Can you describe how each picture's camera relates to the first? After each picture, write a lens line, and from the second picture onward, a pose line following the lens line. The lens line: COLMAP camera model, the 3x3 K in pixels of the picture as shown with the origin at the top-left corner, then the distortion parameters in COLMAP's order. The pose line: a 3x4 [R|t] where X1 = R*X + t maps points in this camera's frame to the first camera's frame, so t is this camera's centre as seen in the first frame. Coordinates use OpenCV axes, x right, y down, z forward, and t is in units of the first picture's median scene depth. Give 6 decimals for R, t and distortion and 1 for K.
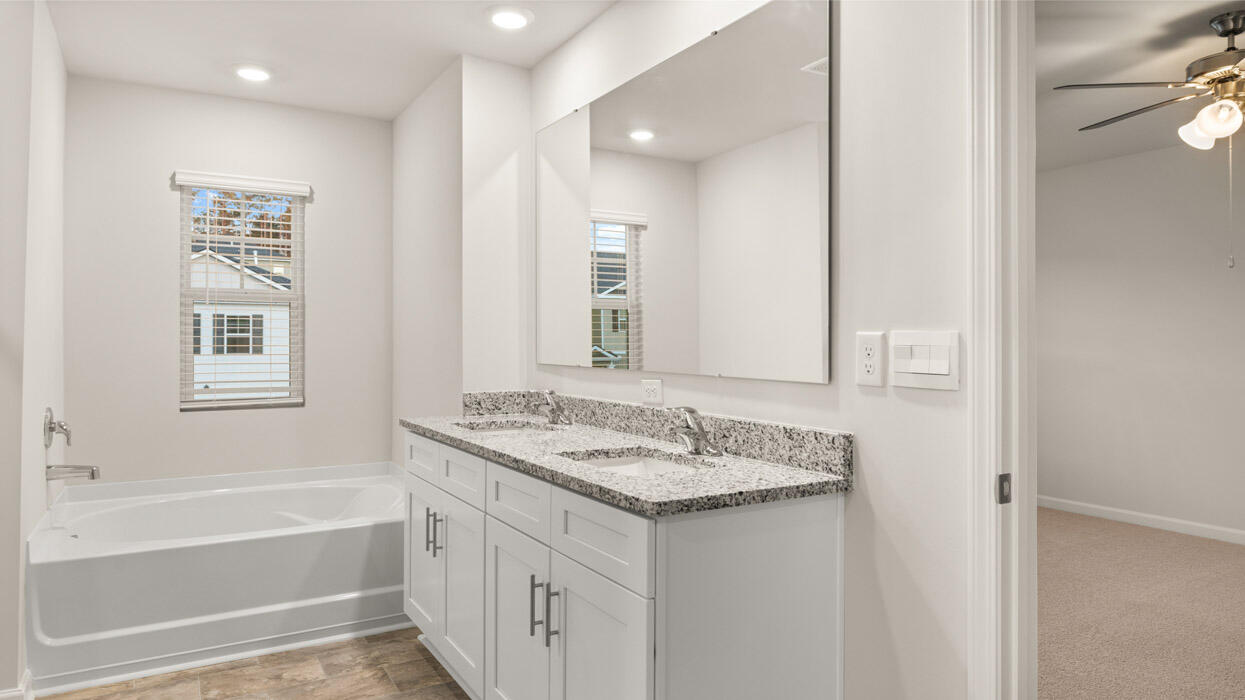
lens RADIAL K [[758.0, 0, 622.7], [0, 758.0, 339.7], [0, 0, 1]] dist [-0.003239, -0.001535]
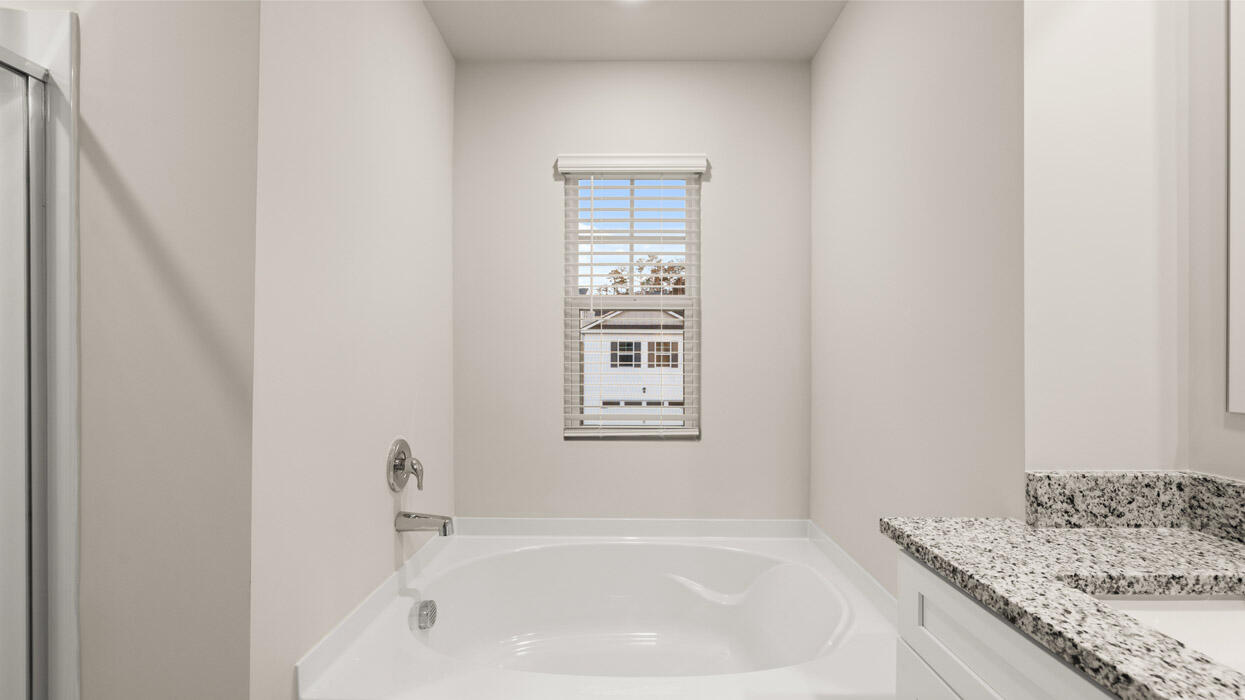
lens RADIAL K [[535.3, 0, 624.6], [0, 535.3, 355.1], [0, 0, 1]] dist [-0.002516, 0.001043]
pose [[0.854888, -0.002519, -0.518807, -0.216560], [-0.000648, 0.999982, -0.005924, 0.002535], [0.518813, 0.005400, 0.854871, 0.526365]]
